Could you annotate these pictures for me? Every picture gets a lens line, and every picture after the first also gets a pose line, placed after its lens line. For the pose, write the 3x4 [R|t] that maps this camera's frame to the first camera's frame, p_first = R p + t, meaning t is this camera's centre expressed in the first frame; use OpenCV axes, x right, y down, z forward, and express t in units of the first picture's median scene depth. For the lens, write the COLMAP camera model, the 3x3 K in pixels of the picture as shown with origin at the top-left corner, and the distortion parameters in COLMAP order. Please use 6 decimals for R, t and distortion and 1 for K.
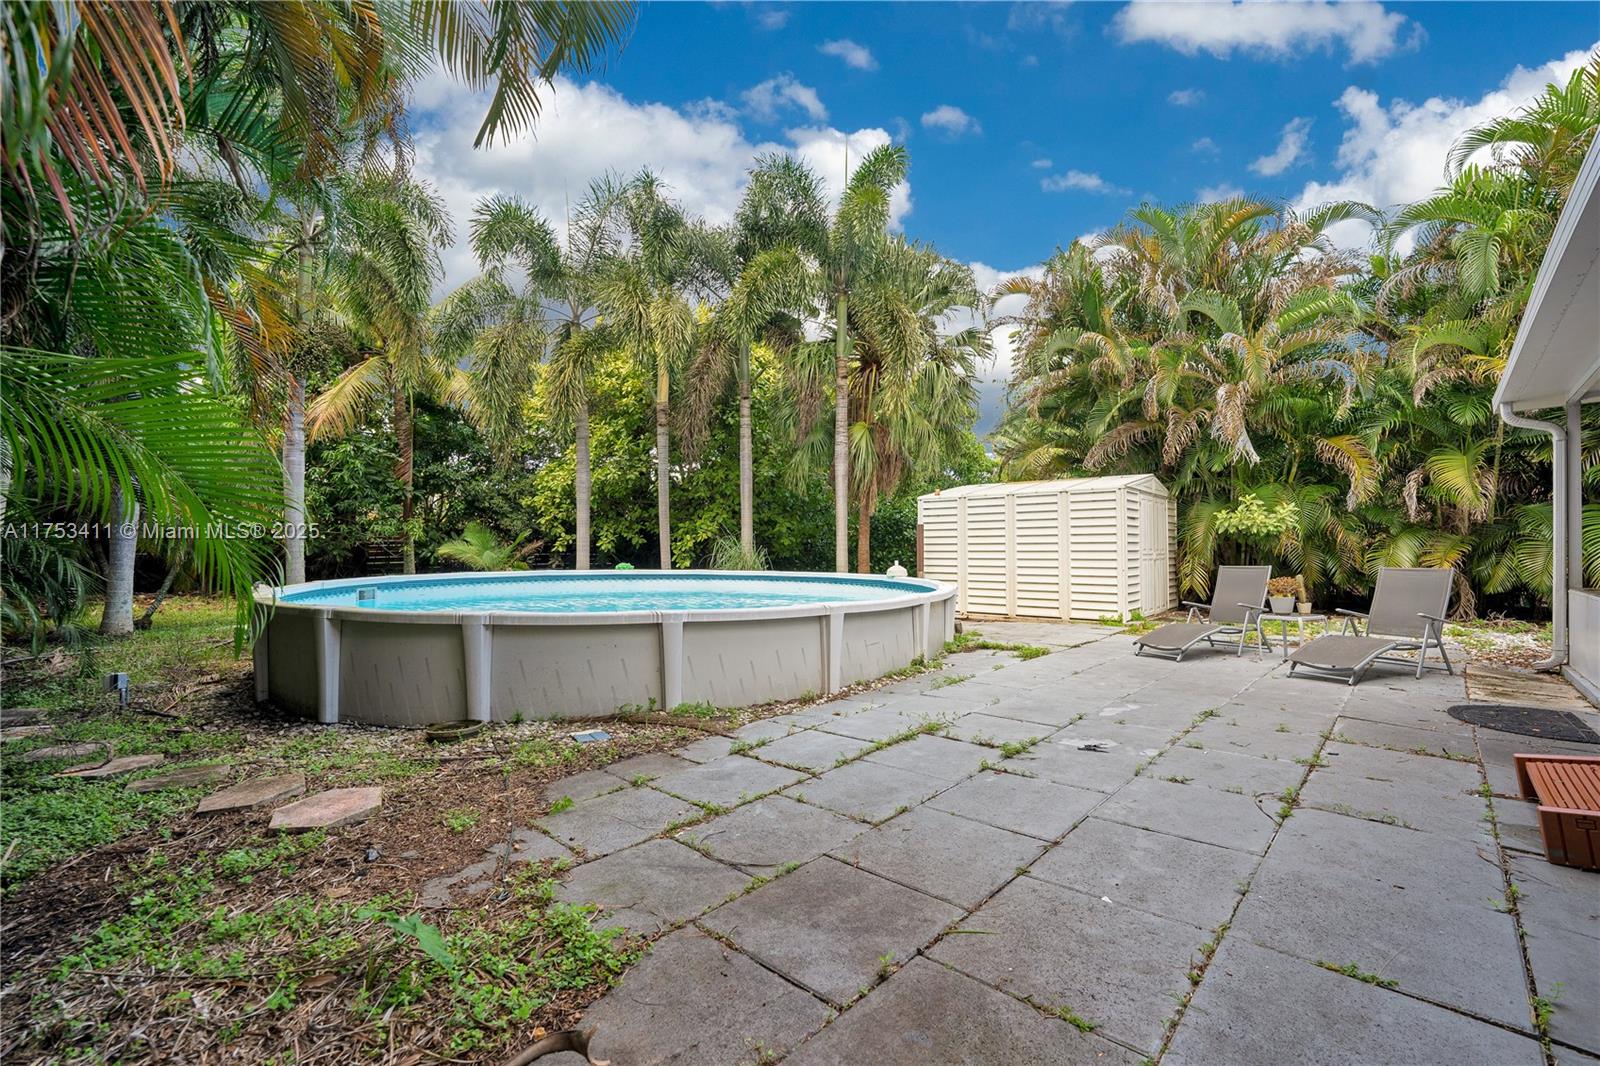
lens RADIAL K [[672.5, 0, 792.6], [0, 672.5, 519.5], [0, 0, 1]] dist [-0.017015, 0.001127]
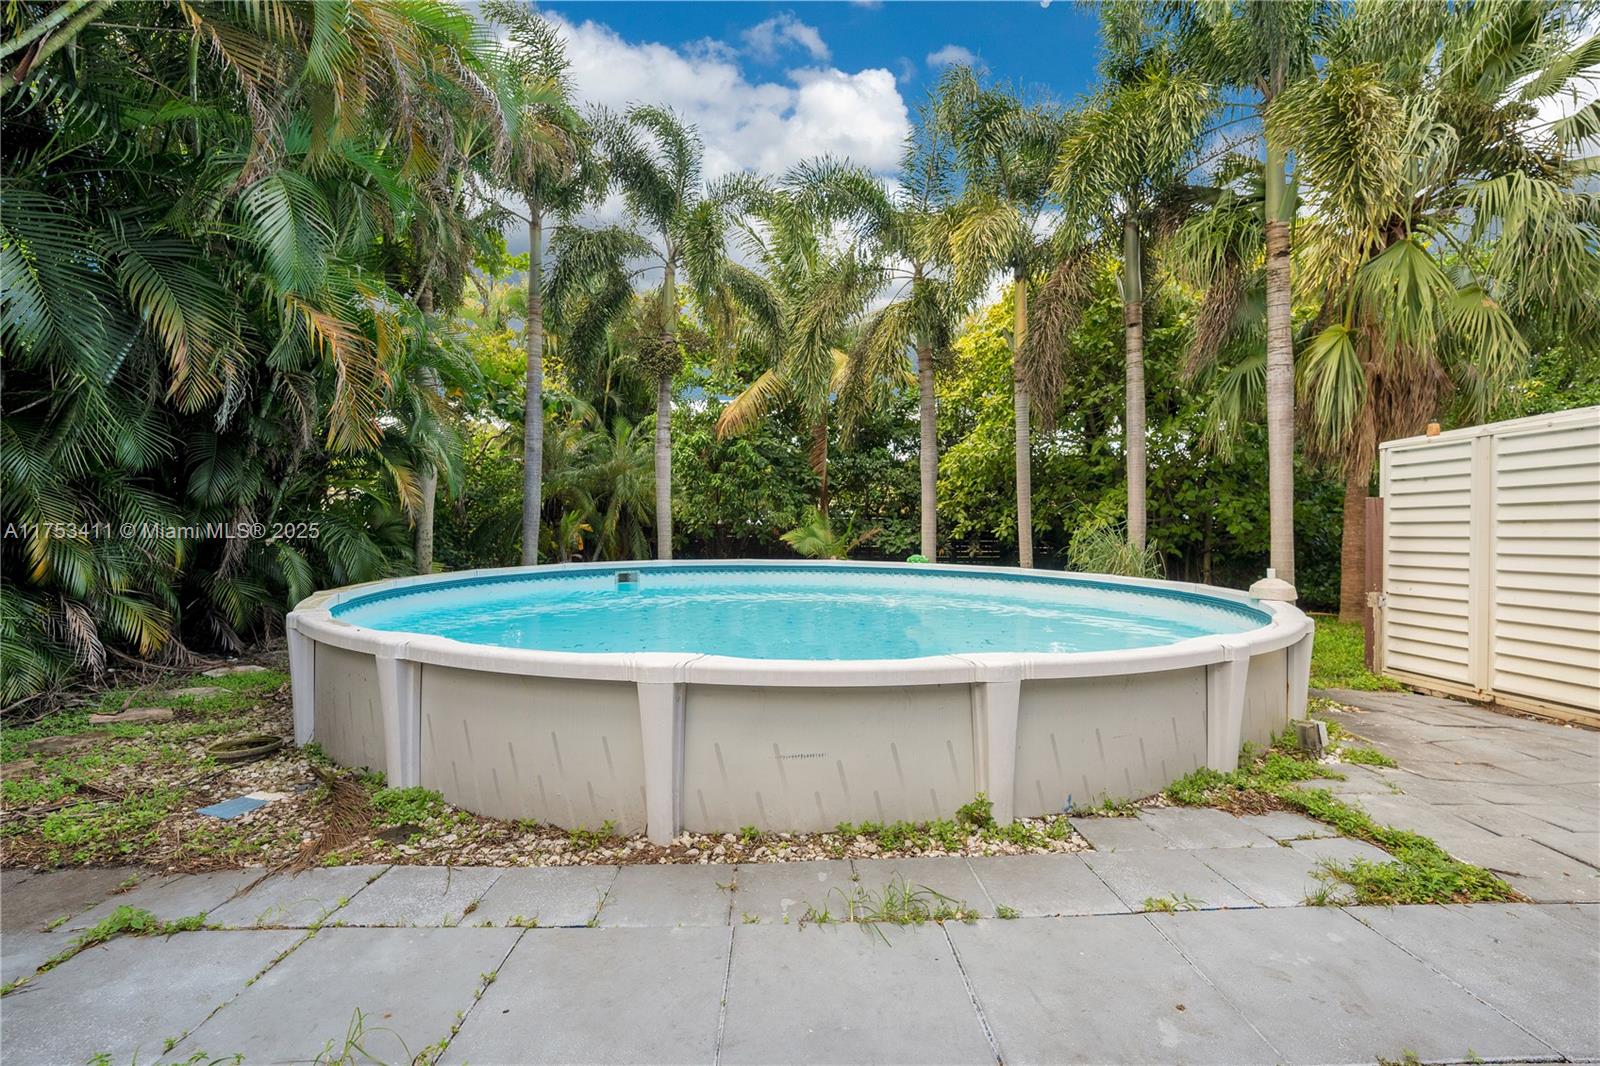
lens RADIAL K [[672.5, 0, 792.6], [0, 672.5, 519.5], [0, 0, 1]] dist [-0.017015, 0.001127]
pose [[0.715711, -0.001907, -0.698394, 0.259710], [0.015540, 0.999792, 0.013196, 0.011357], [0.698223, -0.020298, 0.715592, 0.401908]]
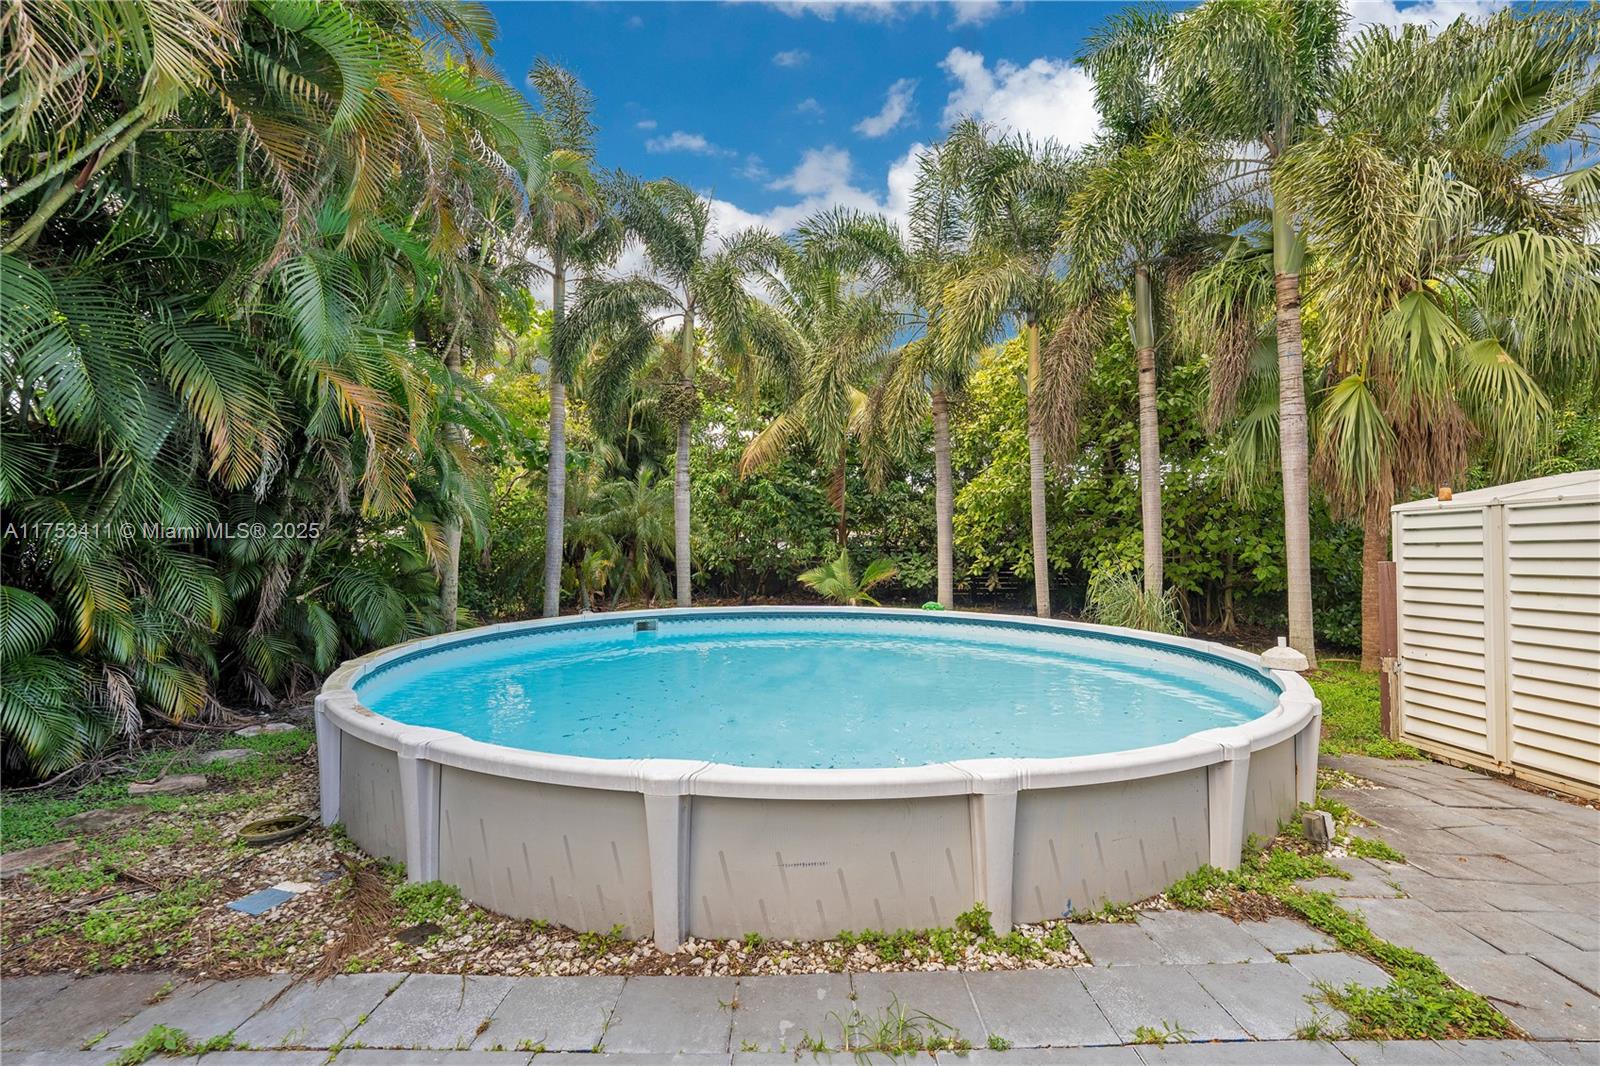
lens RADIAL K [[669.7, 0, 795.8], [0, 669.7, 521.0], [0, 0, 1]] dist [-0.019457, 0.002766]
pose [[0.696615, -0.027753, -0.716908, 0.273126], [0.020395, 0.999614, -0.018879, -0.027039], [0.717155, -0.001469, 0.696912, 0.401477]]
